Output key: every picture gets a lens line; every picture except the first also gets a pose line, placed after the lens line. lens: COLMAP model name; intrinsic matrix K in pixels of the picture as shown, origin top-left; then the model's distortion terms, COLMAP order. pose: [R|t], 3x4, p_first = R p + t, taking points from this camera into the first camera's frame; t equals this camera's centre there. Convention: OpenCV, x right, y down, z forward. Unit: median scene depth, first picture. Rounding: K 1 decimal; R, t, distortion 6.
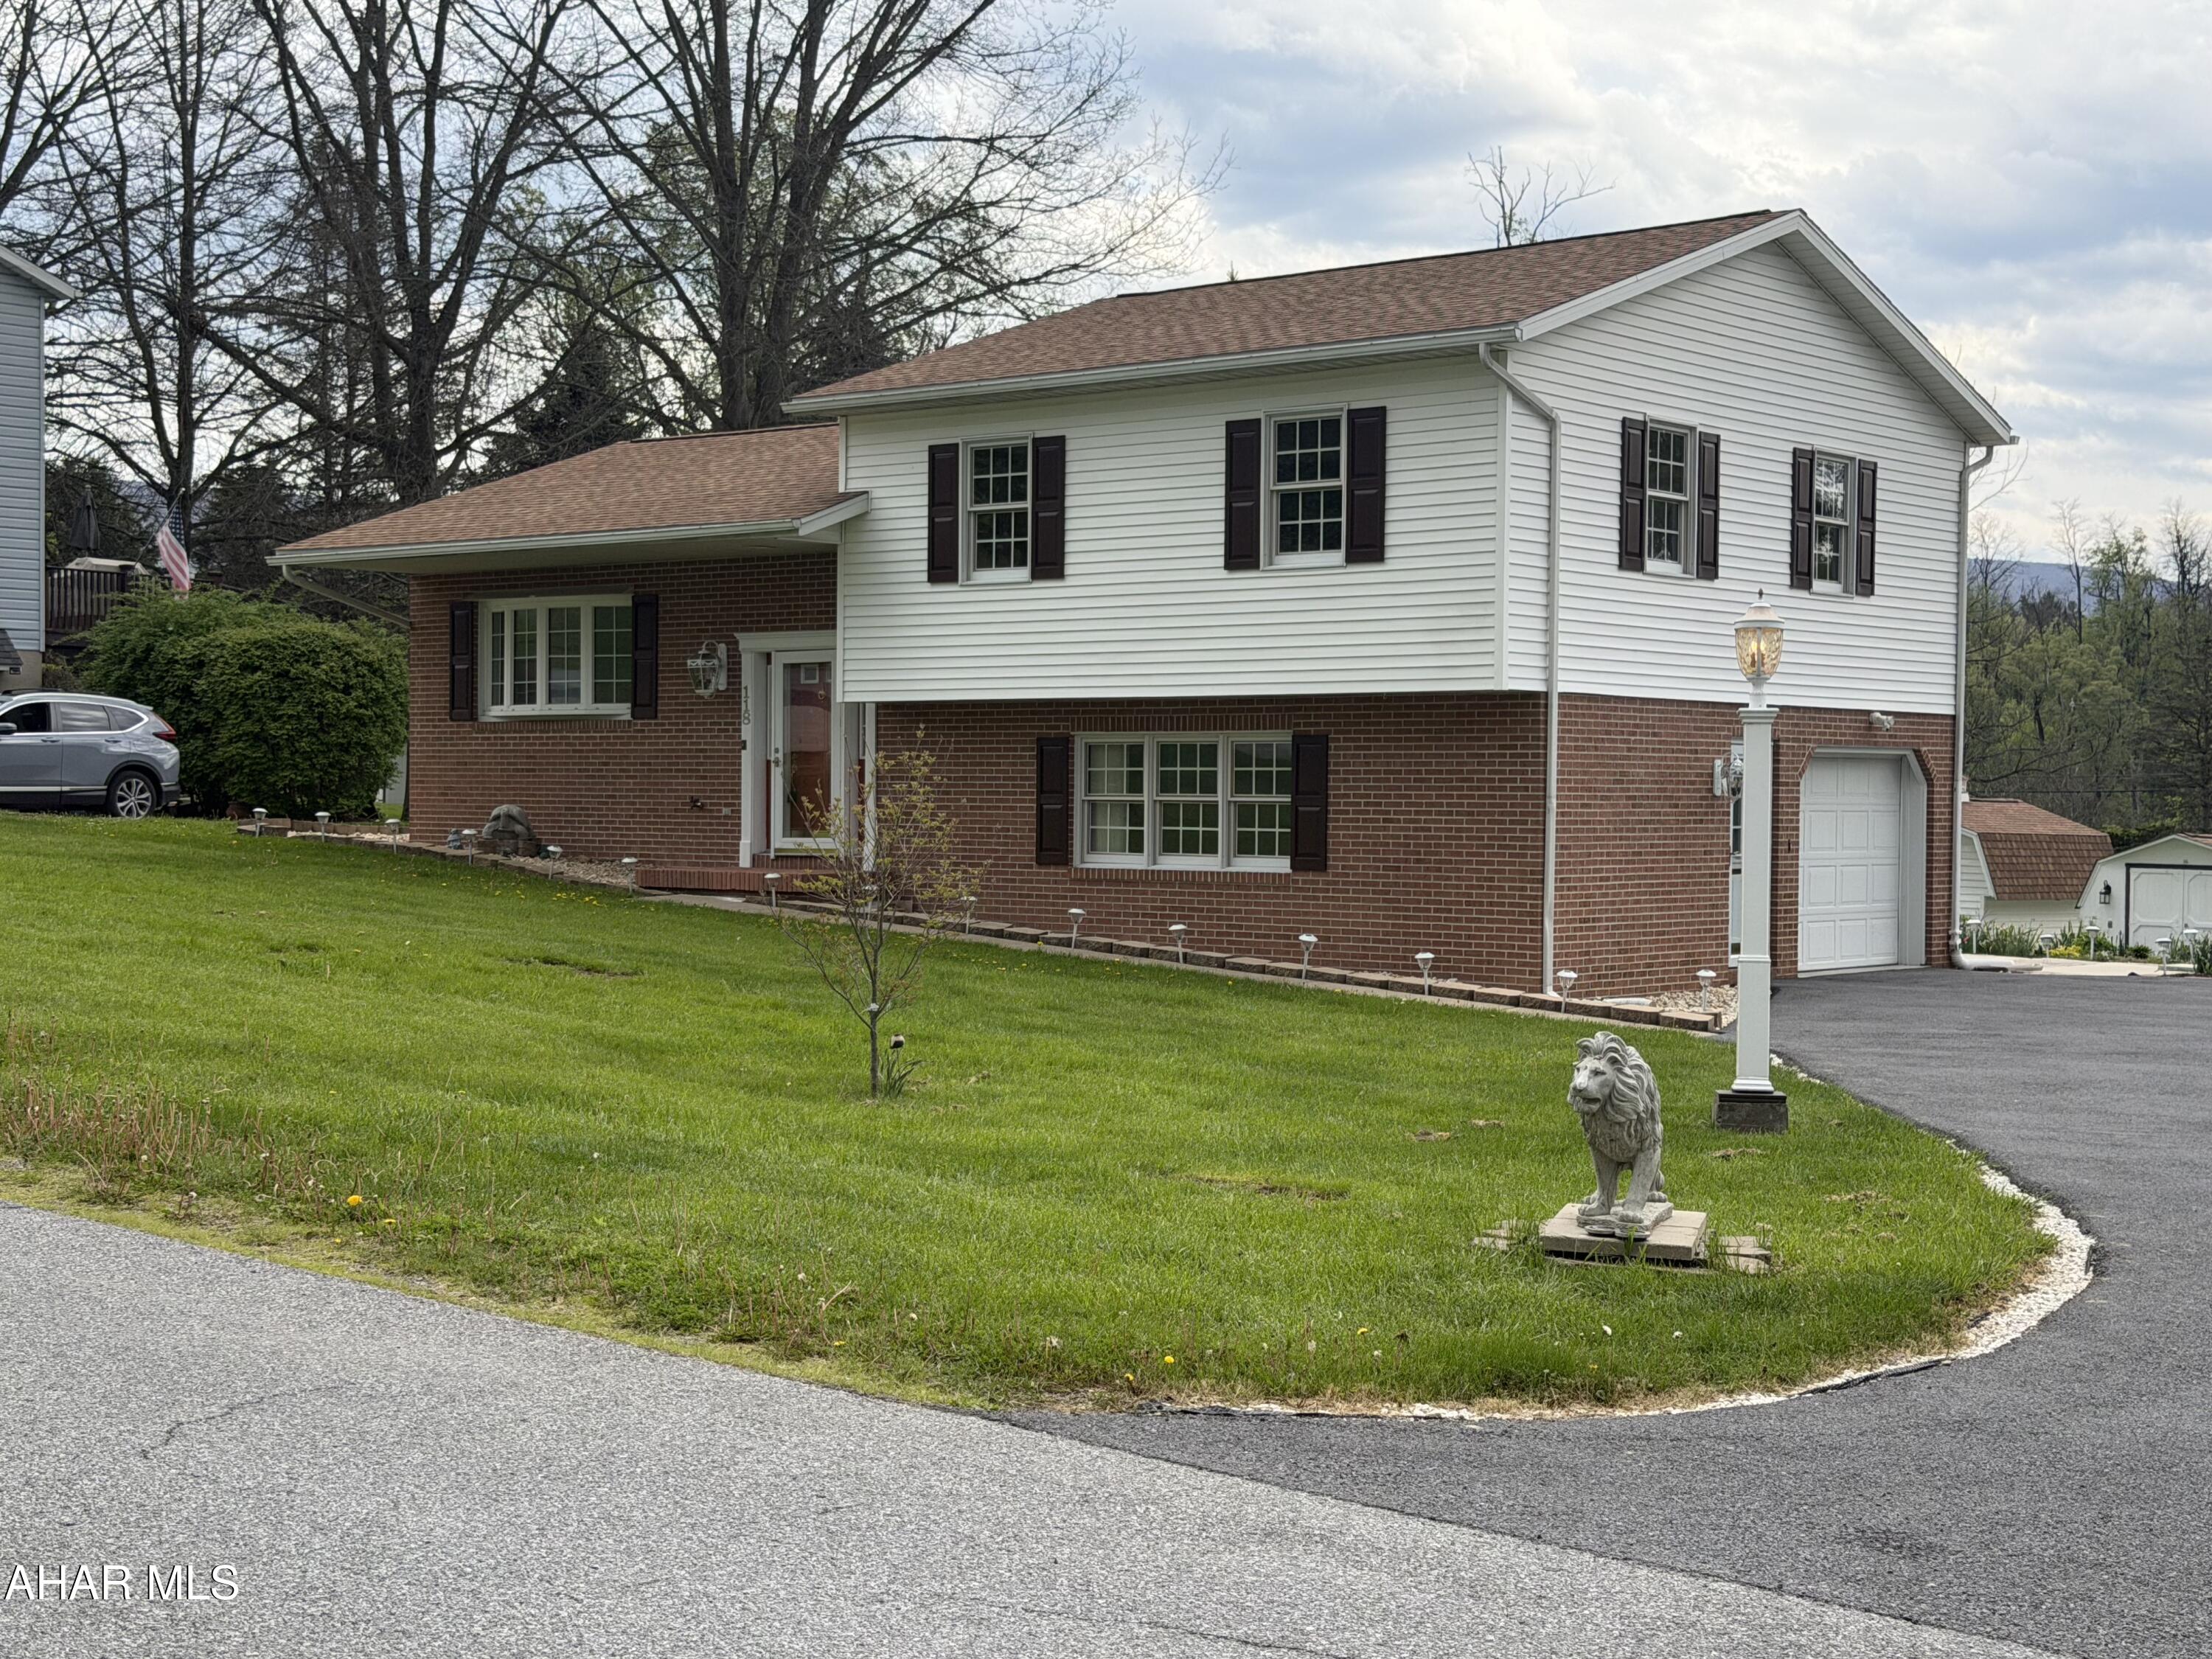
lens RADIAL K [[3097.7, 0, 1162.4], [0, 3097.7, 880.4], [0, 0, 1]] dist [0.196135, 0.000000]
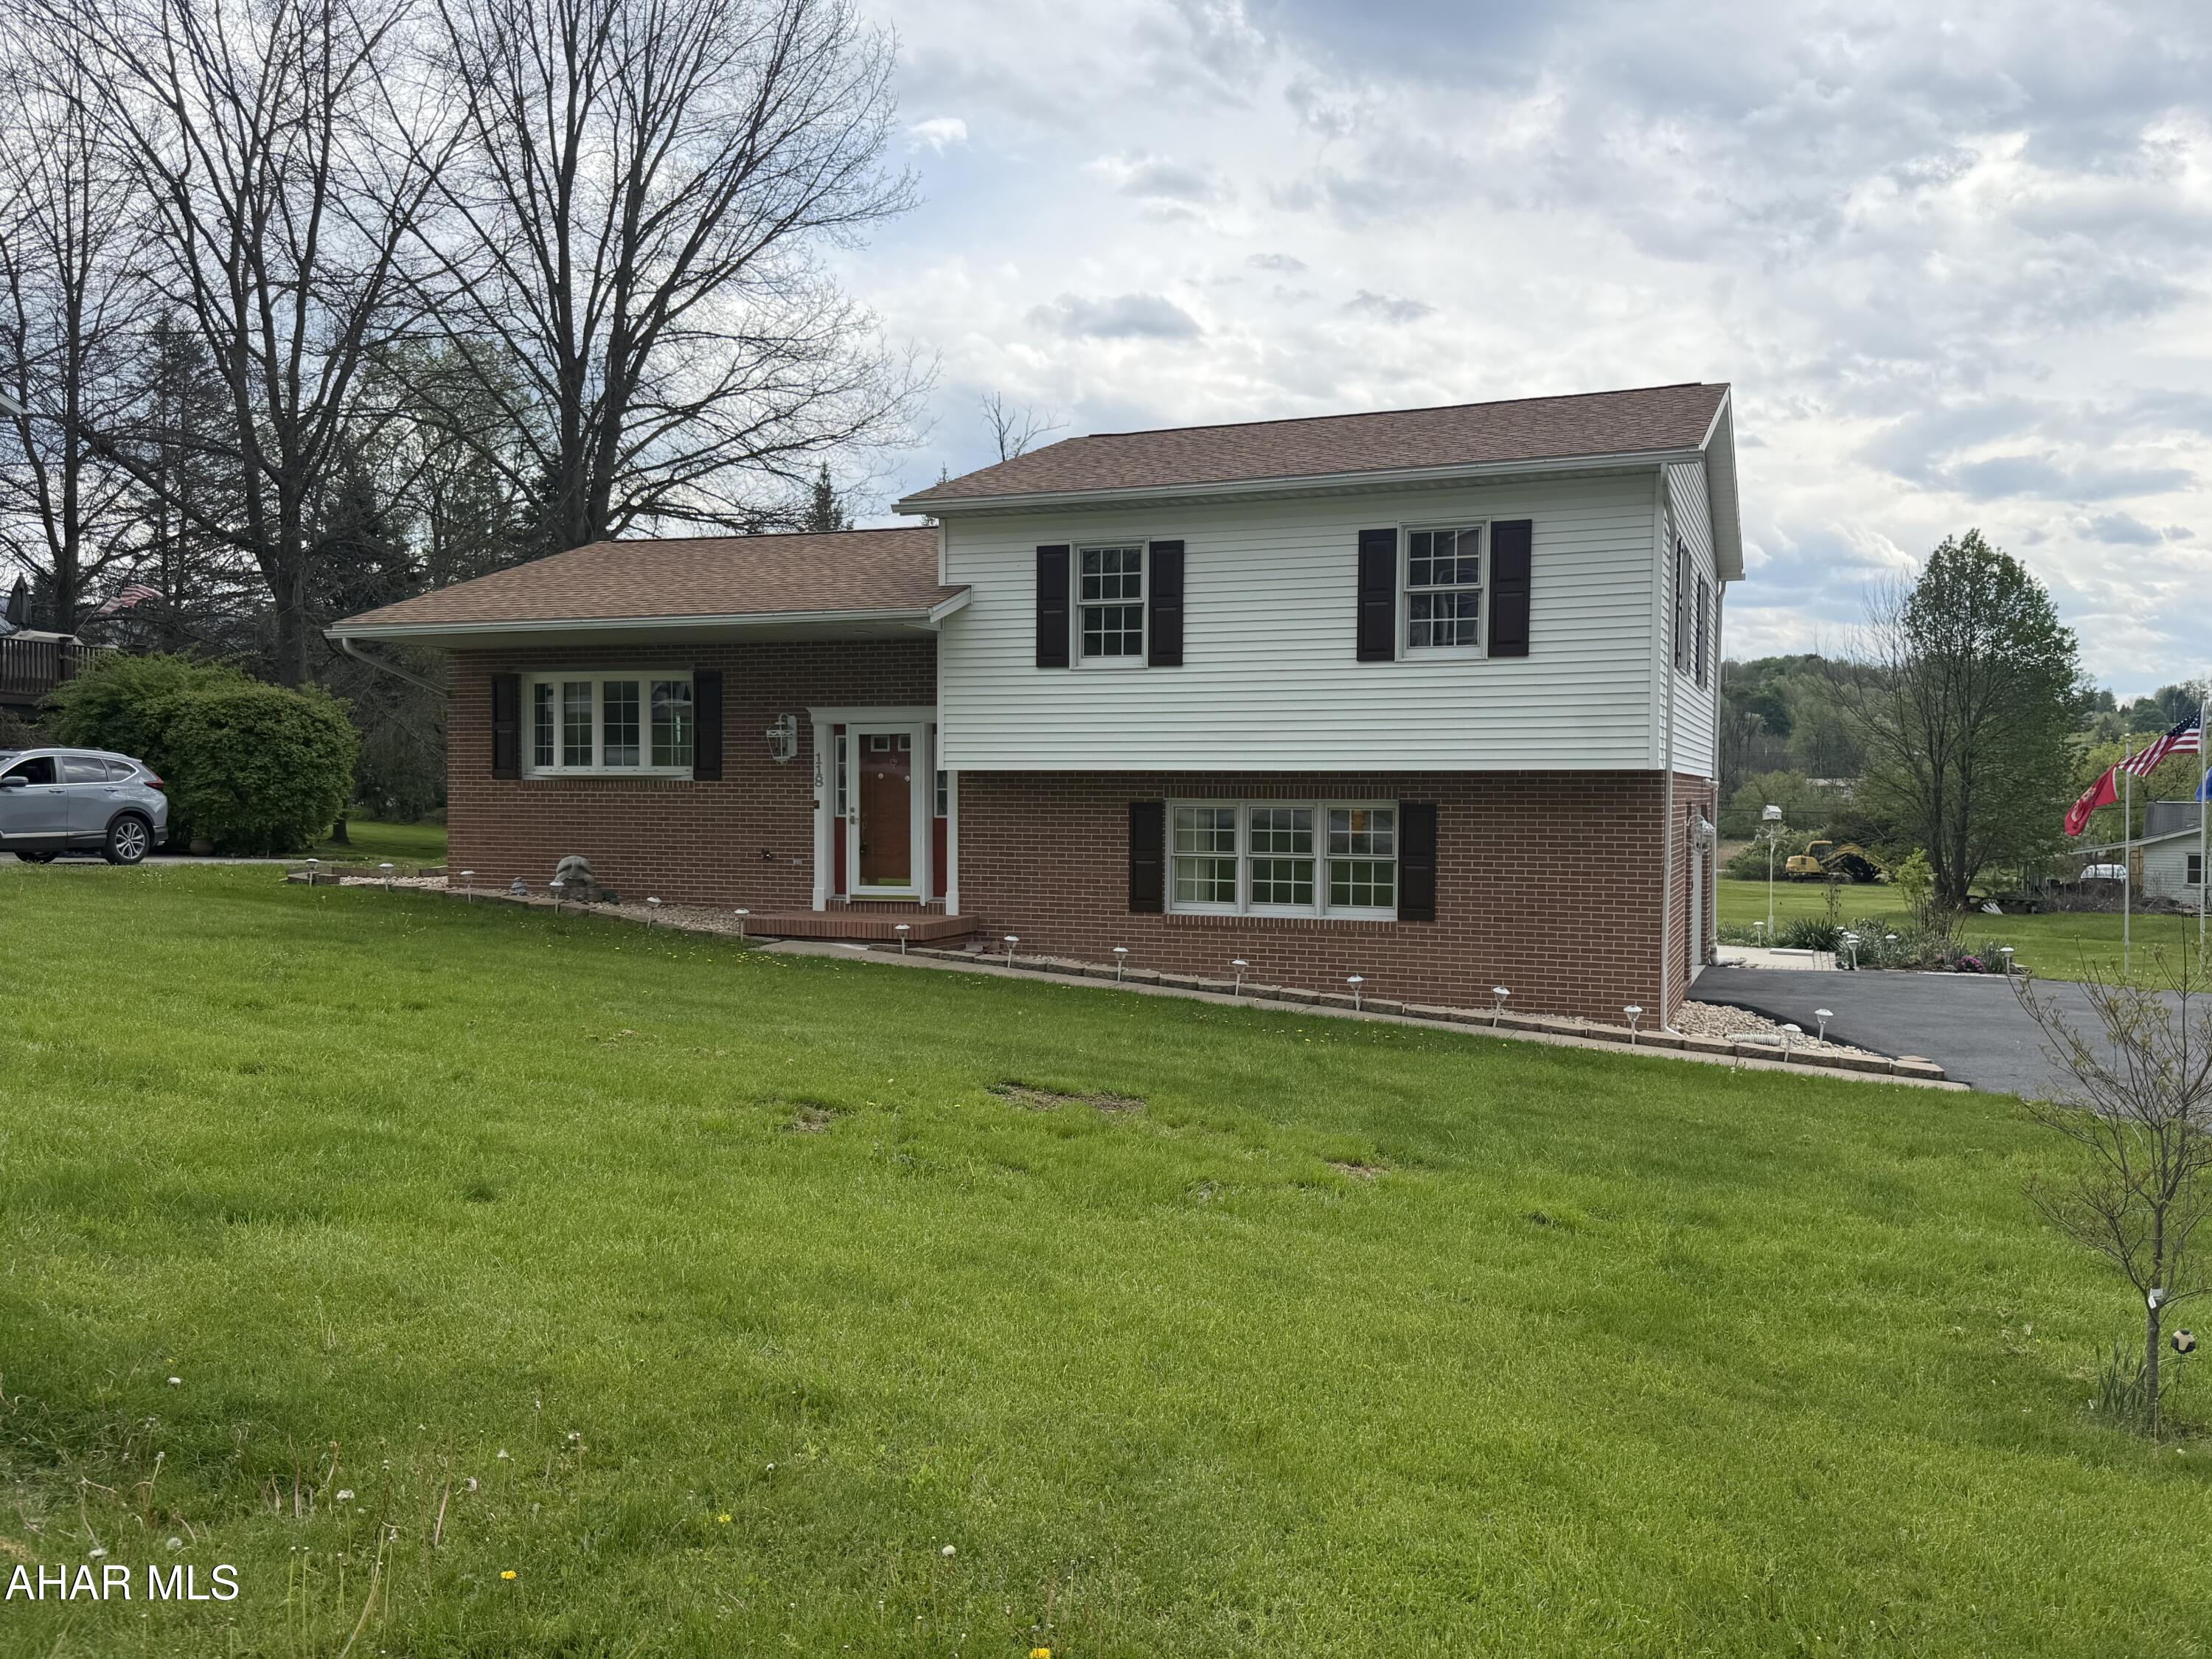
lens RADIAL K [[1715.9, 0, 1140.8], [0, 1715.9, 866.0], [0, 0, 1]] dist [0.092689, -0.043111]
pose [[0.953873, -0.015248, 0.299824, -0.229207], [0.009730, 0.999755, 0.019891, -0.035104], [-0.300054, -0.016056, 0.953787, 0.387188]]
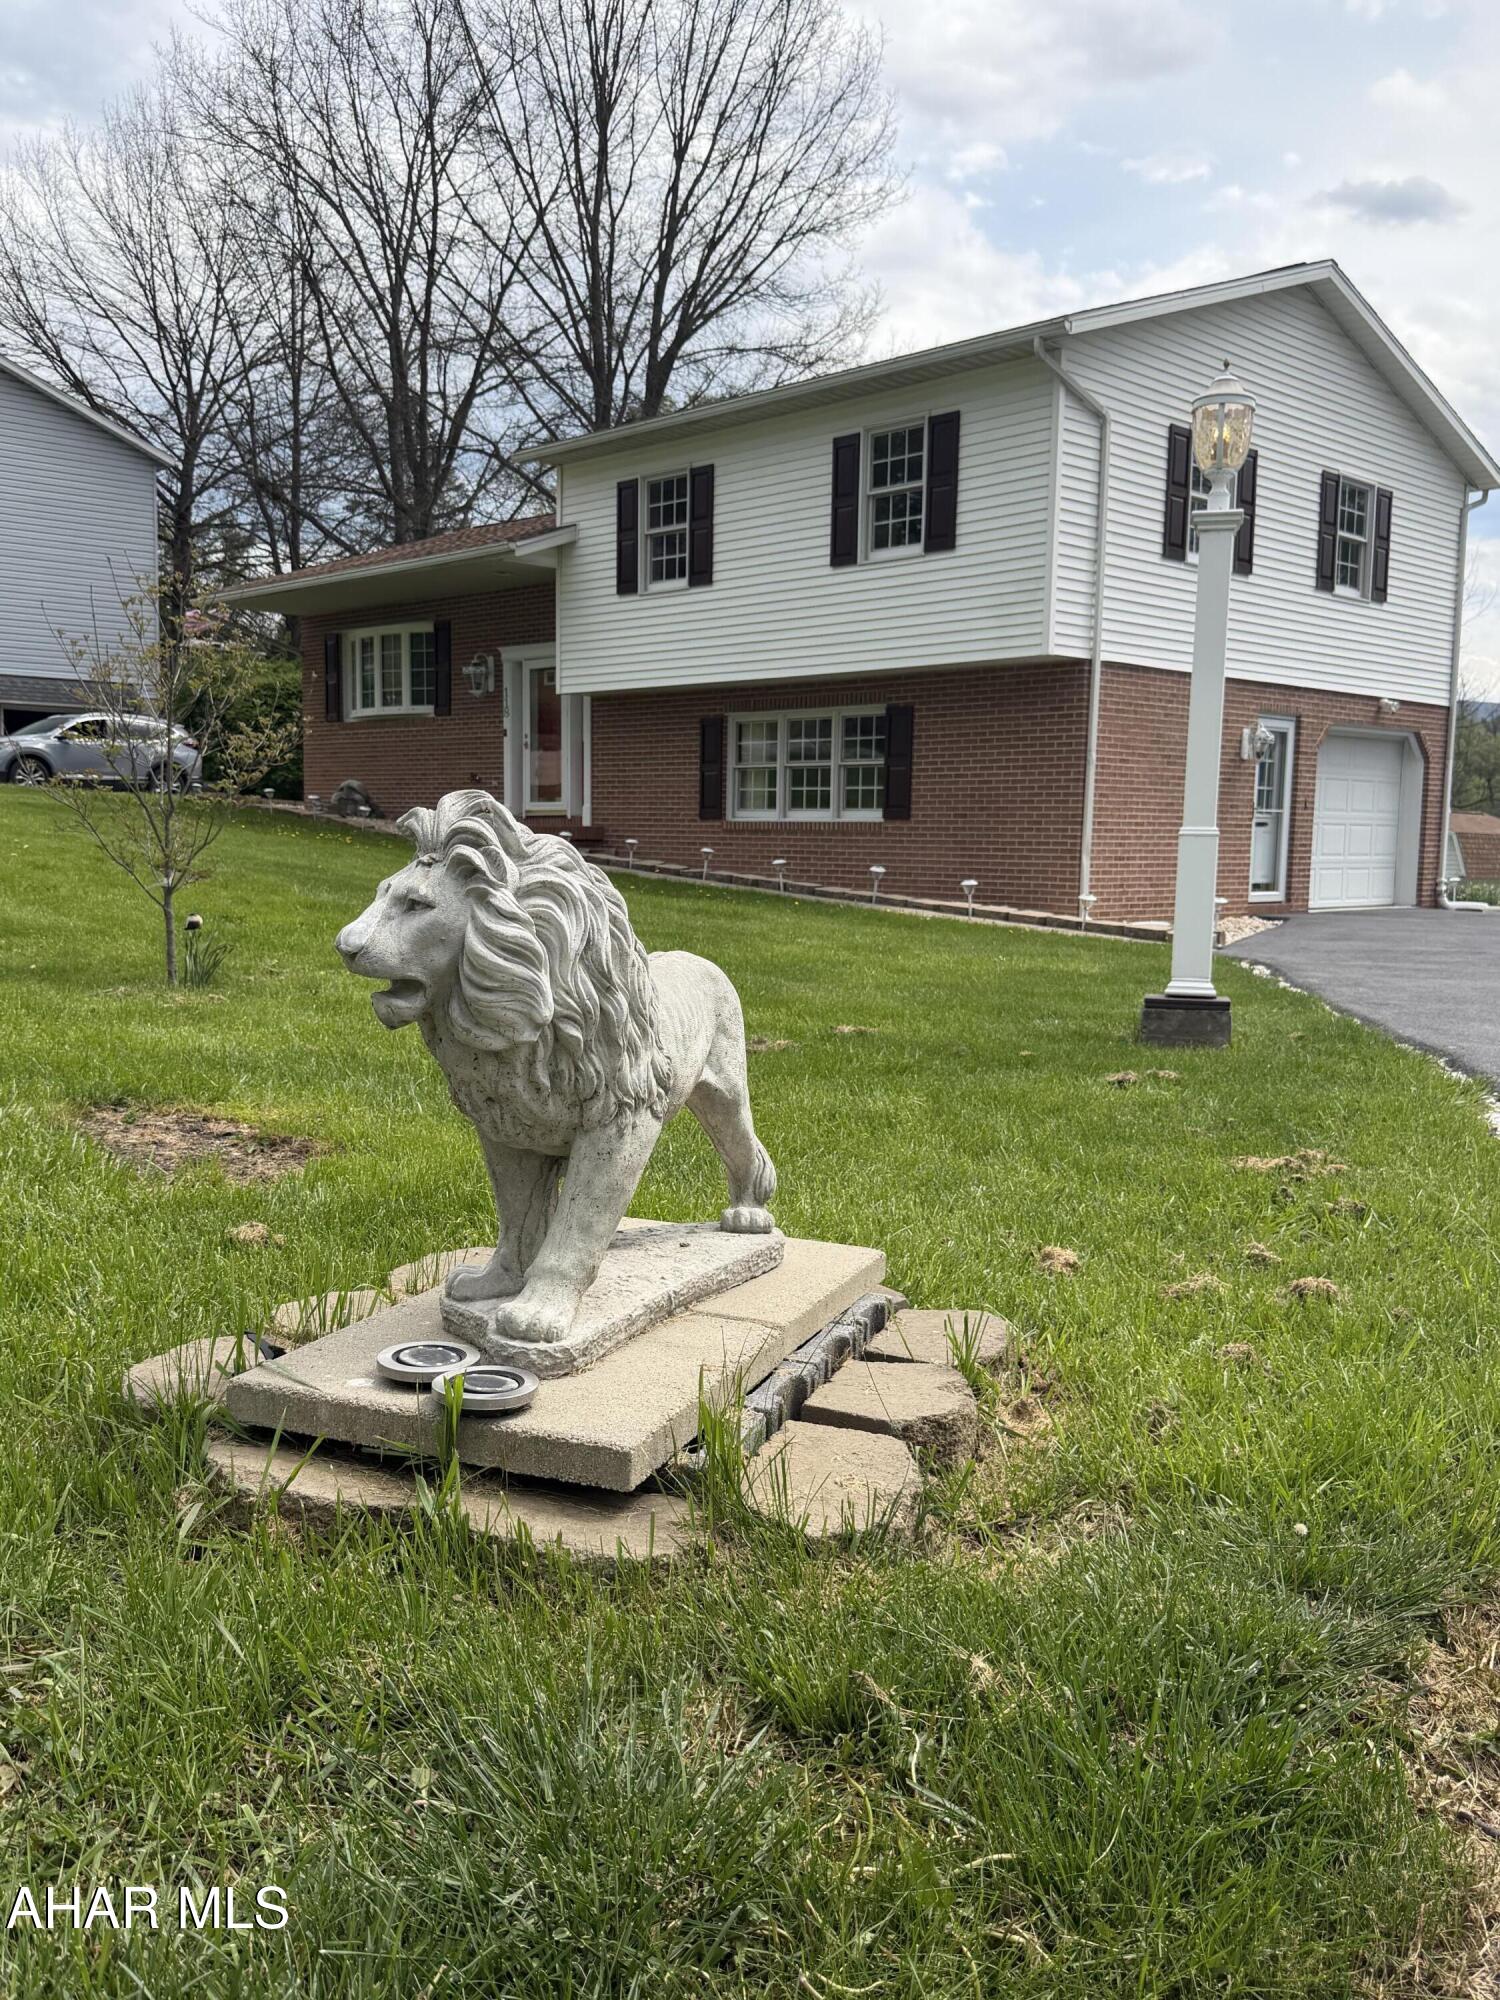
lens RADIAL K [[1710.9, 0, 759.3], [0, 1710.9, 1026.7], [0, 0, 1]] dist [0.110988, -0.039465]
pose [[0.992600, 0.020657, -0.119656, 0.071111], [-0.010646, 0.996433, 0.083709, 0.021093], [0.120958, -0.081816, 0.989280, 0.292772]]
